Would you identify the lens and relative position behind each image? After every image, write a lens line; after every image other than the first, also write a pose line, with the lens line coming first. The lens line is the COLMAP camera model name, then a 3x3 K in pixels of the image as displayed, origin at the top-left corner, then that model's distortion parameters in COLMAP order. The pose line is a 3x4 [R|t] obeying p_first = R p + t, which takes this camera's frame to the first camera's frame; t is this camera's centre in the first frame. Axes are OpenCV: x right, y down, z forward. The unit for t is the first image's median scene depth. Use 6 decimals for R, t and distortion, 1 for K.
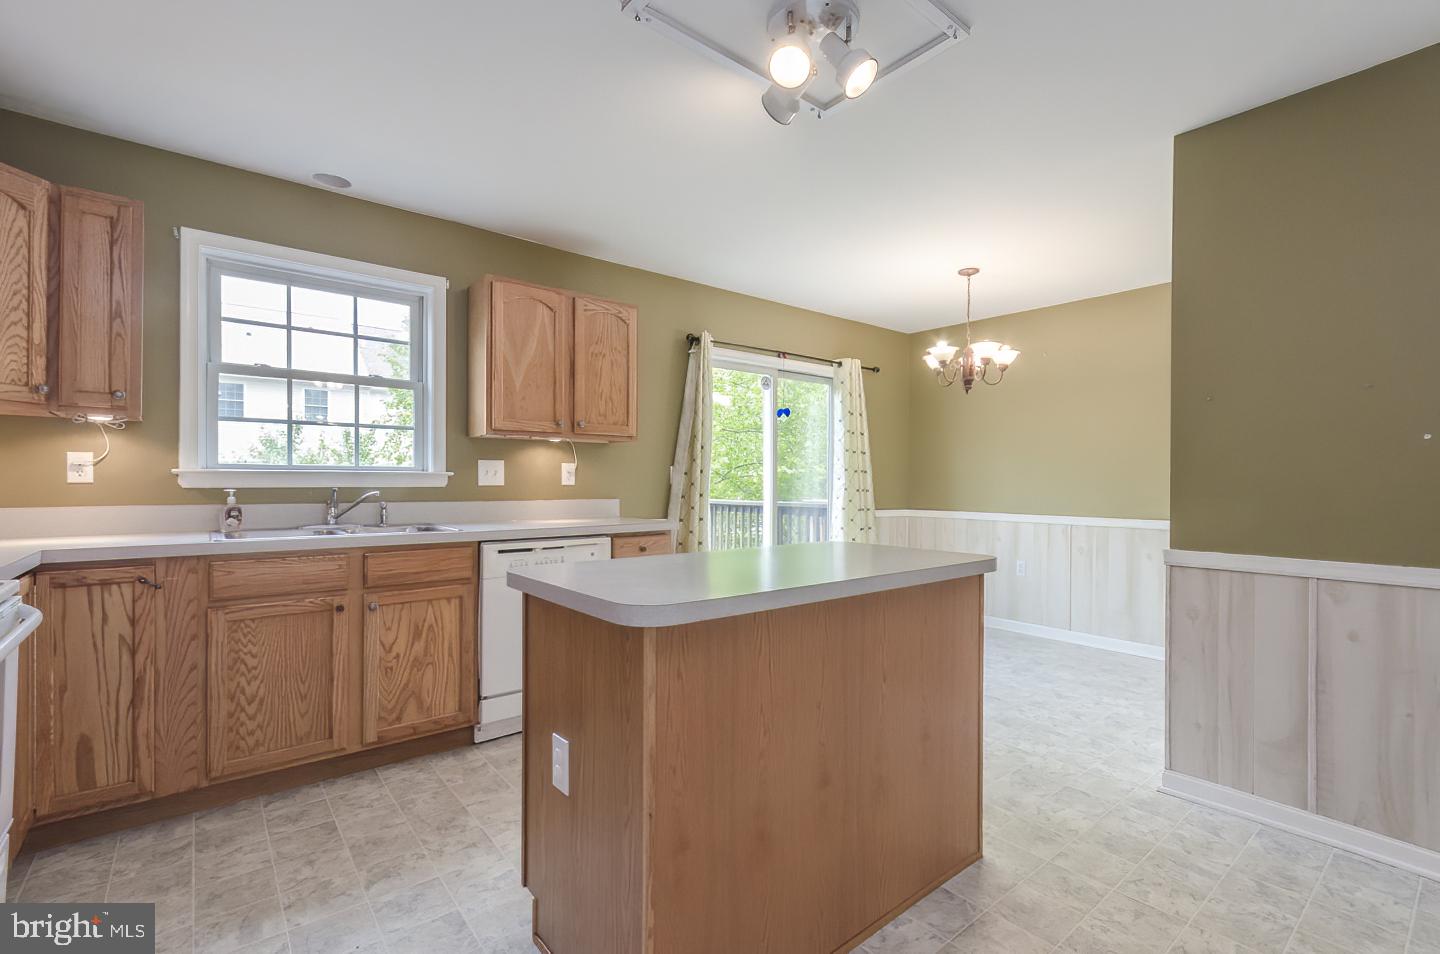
lens RADIAL K [[659.3, 0, 750.2], [0, 659.3, 483.0], [0, 0, 1]] dist [0.001599, -0.000273]
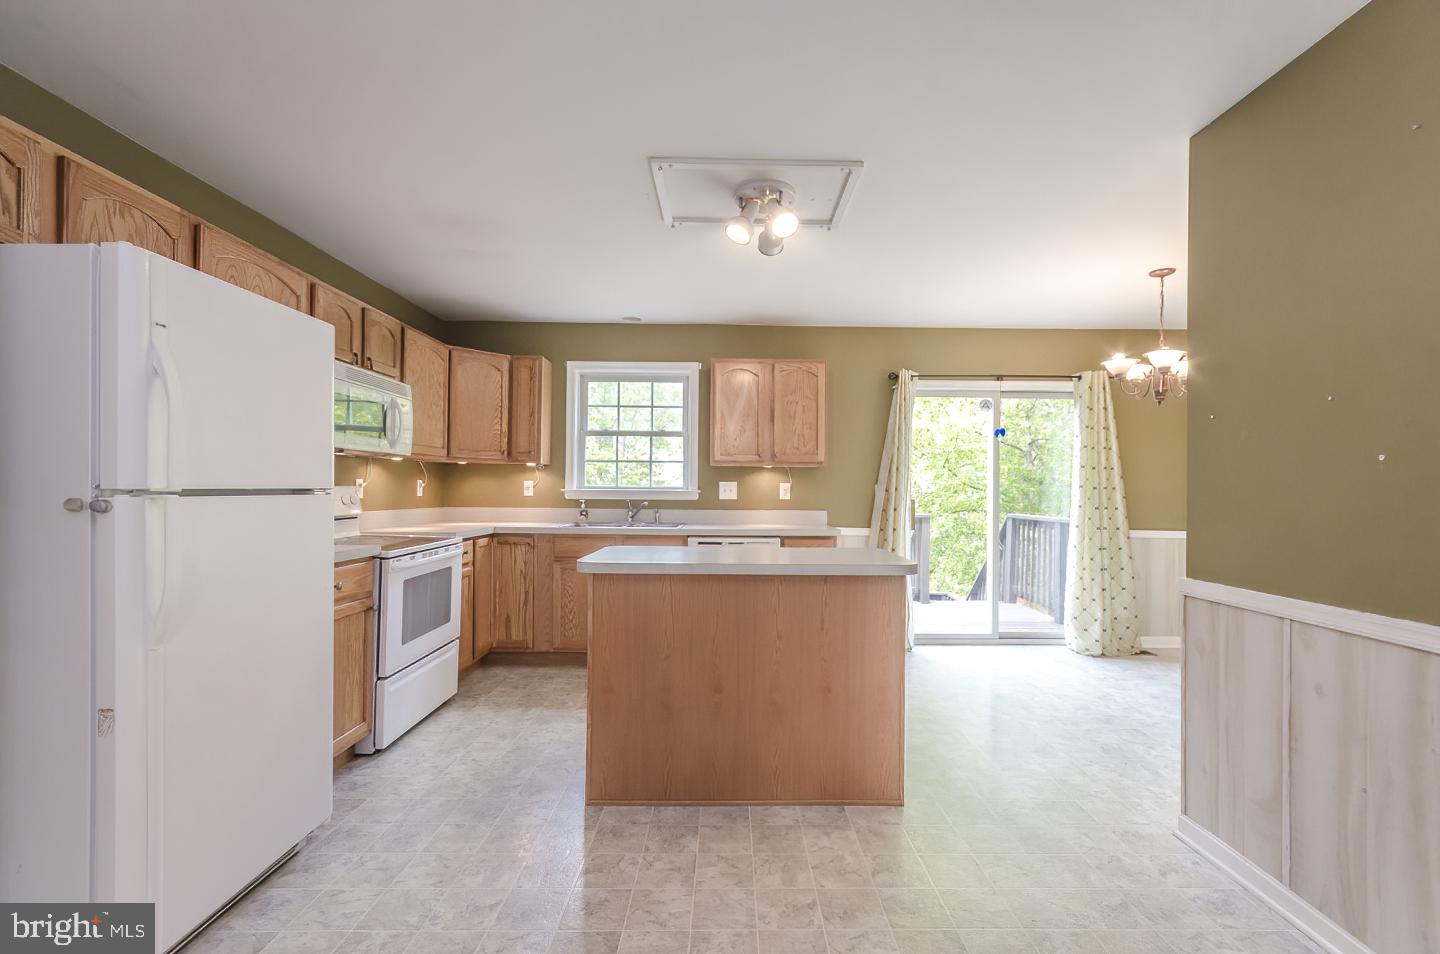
lens RADIAL K [[659.3, 0, 741.6], [0, 659.3, 485.6], [0, 0, 1]] dist [0.001599, -0.000273]
pose [[0.765054, -0.000436, -0.643966, 0.674875], [-0.007607, 0.999924, -0.009714, -0.014727], [0.643921, 0.012330, 0.764993, -0.110337]]
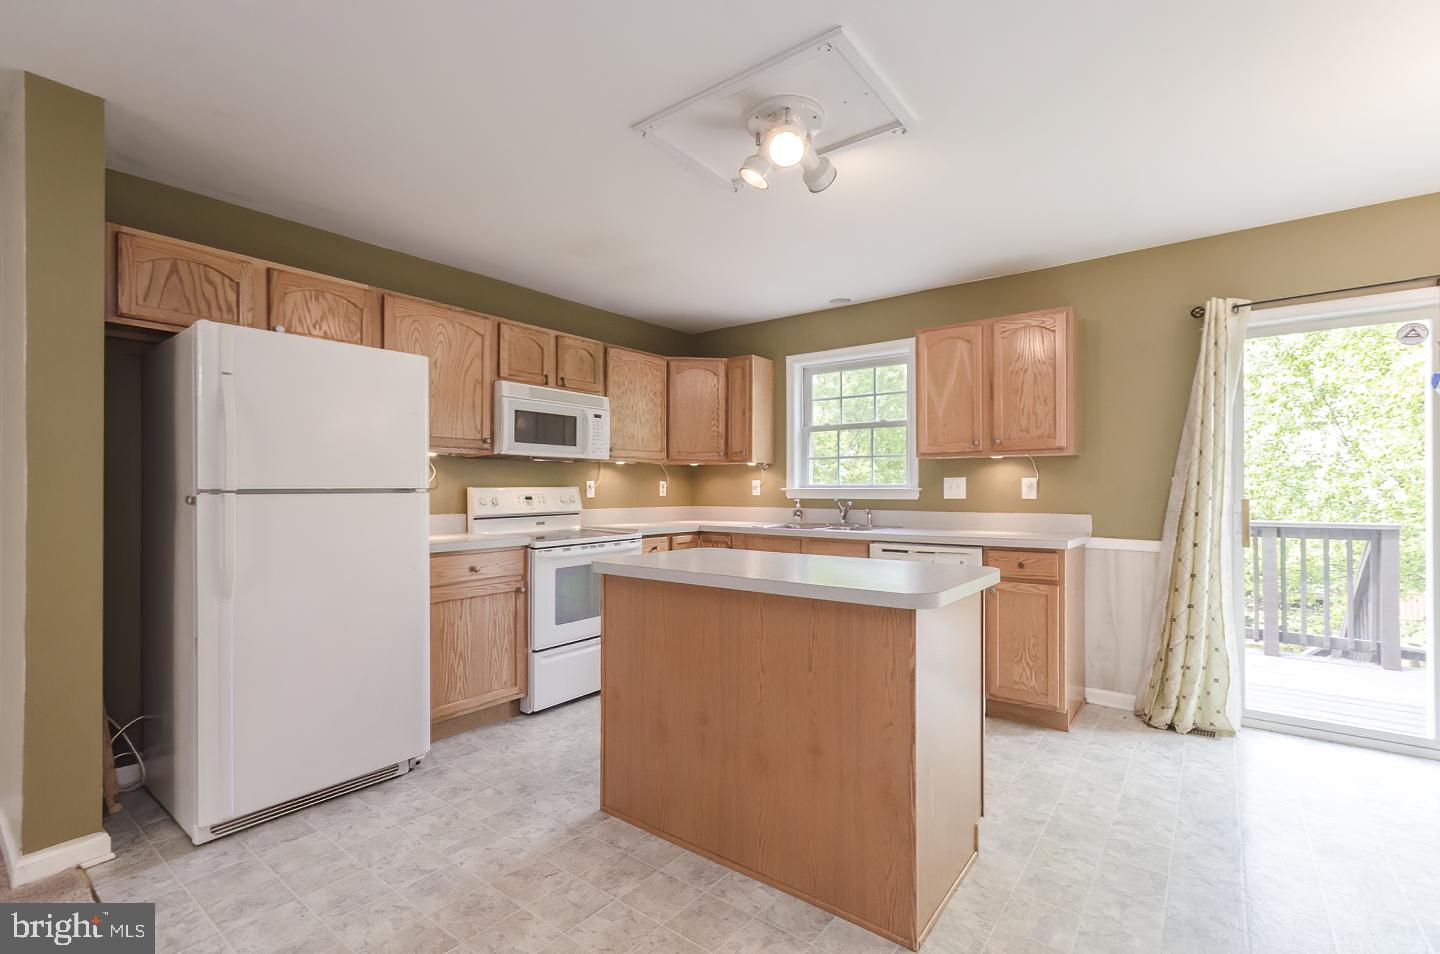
lens RADIAL K [[659.3, 0, 724.0], [0, 659.3, 488.0], [0, 0, 1]] dist [0.001599, -0.000273]
pose [[0.187656, -0.004578, -0.982224, 0.829884], [-0.000667, 0.999988, -0.004788, -0.011209], [0.982235, 0.001554, 0.187651, 0.441136]]
